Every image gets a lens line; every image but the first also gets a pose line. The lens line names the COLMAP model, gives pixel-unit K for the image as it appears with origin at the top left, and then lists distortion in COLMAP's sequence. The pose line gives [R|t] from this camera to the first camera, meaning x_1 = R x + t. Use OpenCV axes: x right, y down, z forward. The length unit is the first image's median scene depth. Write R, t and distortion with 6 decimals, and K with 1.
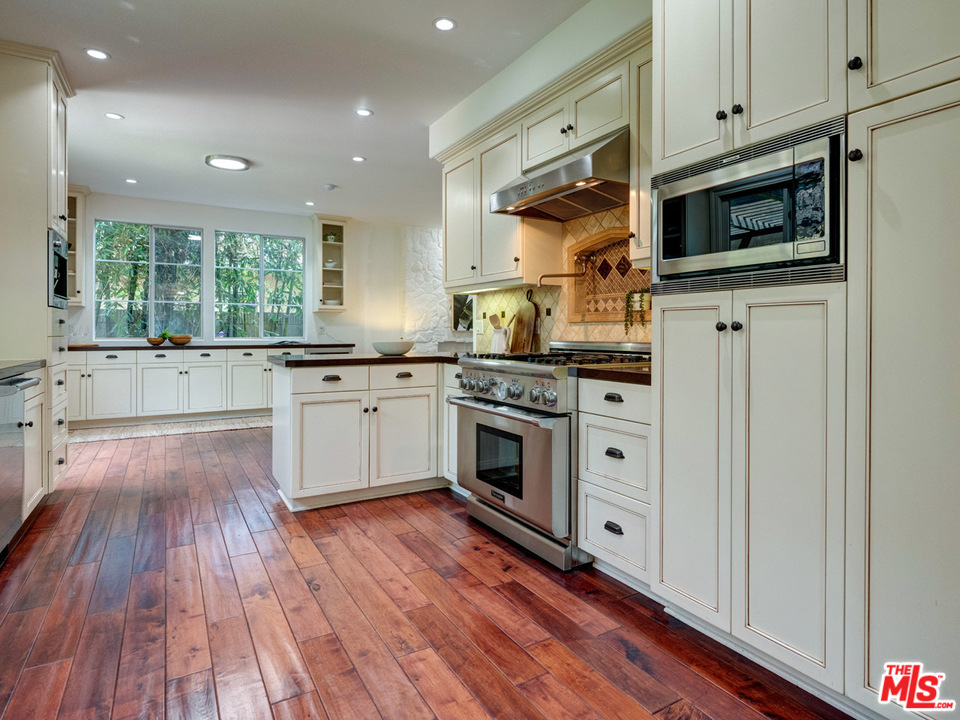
lens RADIAL K [[550.1, 0, 502.9], [0, 550.1, 331.2], [0, 0, 1]] dist [-0.000040, 0.000466]
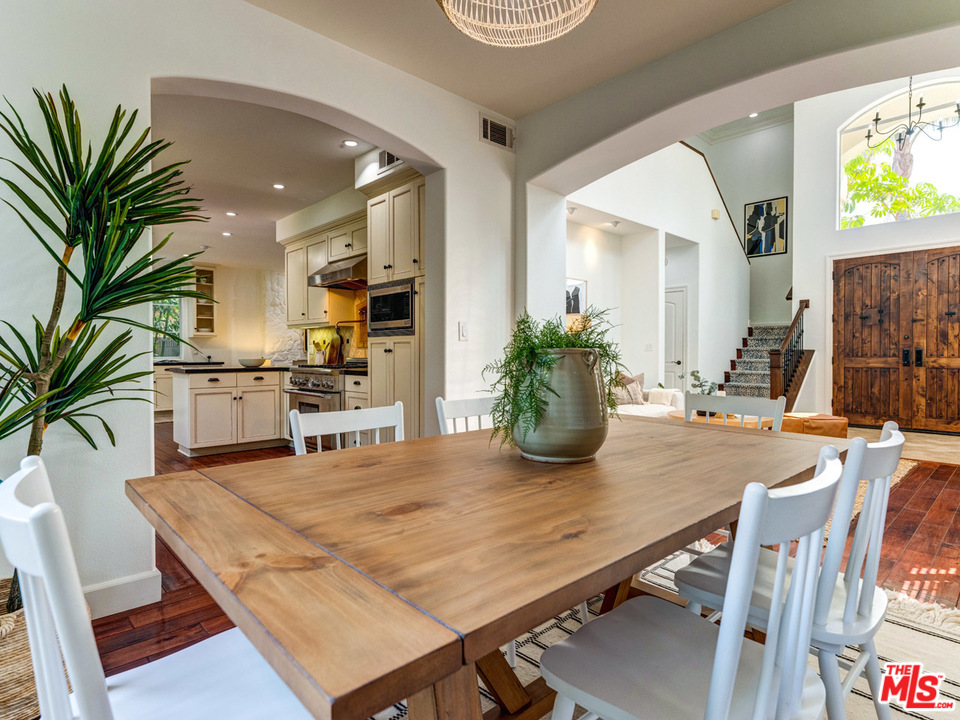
lens RADIAL K [[520.9, 0, 481.1], [0, 520.9, 359.4], [0, 0, 1]] dist [0.001863, -0.001875]
pose [[0.979418, -0.005102, 0.201779, 0.177390], [0.001979, 0.999875, 0.015676, -0.002922], [-0.201834, -0.014954, 0.979306, -0.750568]]
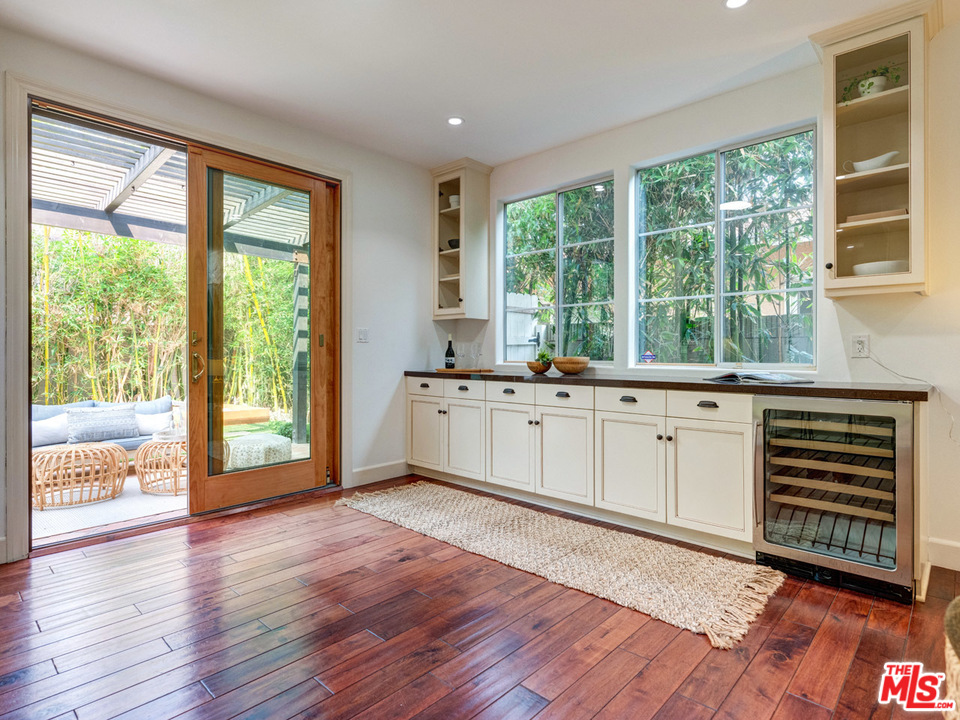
lens RADIAL K [[520.9, 0, 486.9], [0, 520.9, 353.4], [0, 0, 1]] dist [0.001863, -0.001875]
pose [[0.276524, -0.003800, -0.960999, -0.135498], [-0.000594, 0.999991, -0.004125, 0.007436], [0.961007, 0.001712, 0.276520, 1.511412]]
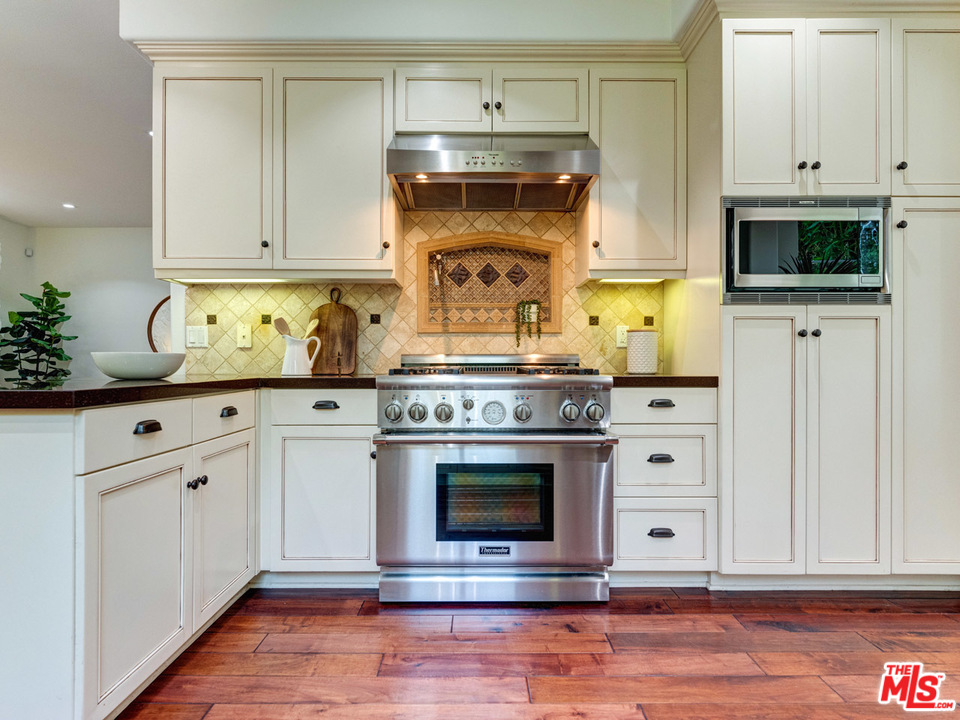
lens RADIAL K [[520.9, 0, 476.0], [0, 520.9, 363.3], [0, 0, 1]] dist [0.001863, -0.001875]
pose [[0.521423, 0.000399, 0.853298, -0.524836], [-0.000158, 1.000000, -0.000371, 0.031589], [-0.853298, 0.000059, 0.521423, 0.527329]]
